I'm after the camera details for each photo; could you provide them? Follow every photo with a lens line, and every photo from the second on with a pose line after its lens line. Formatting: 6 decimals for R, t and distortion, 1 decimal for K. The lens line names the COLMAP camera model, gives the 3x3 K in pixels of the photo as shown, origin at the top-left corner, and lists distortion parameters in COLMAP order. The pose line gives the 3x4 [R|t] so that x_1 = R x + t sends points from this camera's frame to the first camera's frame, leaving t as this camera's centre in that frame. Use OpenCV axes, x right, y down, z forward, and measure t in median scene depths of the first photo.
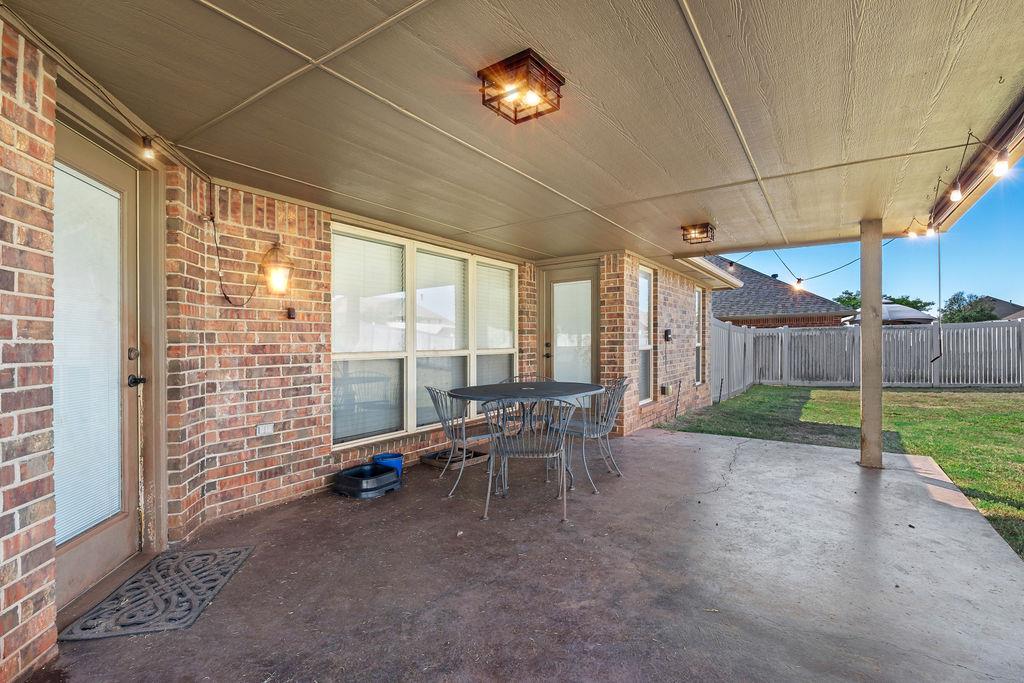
lens RADIAL K [[470.9, 0, 514.5], [0, 470.9, 346.7], [0, 0, 1]] dist [-0.005324, -0.000240]
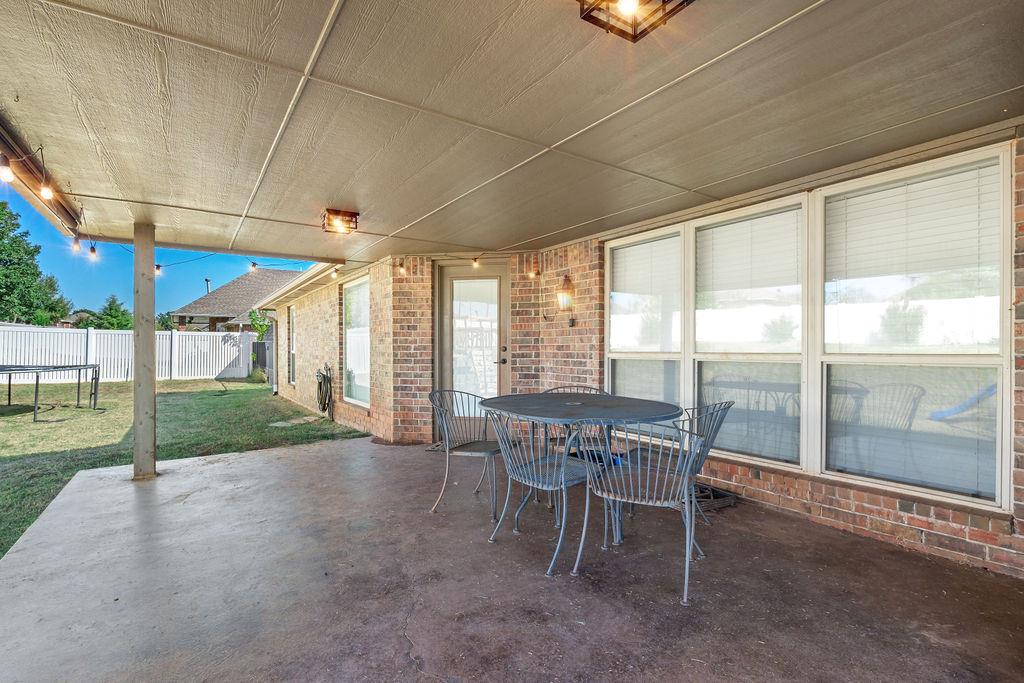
lens RADIAL K [[470.9, 0, 513.5], [0, 470.9, 337.5], [0, 0, 1]] dist [-0.005324, -0.000240]
pose [[-0.358389, -0.004085, -0.933563, 0.881356], [0.003395, 0.999978, -0.005679, -0.018540], [0.933566, -0.005205, -0.358367, 1.306657]]
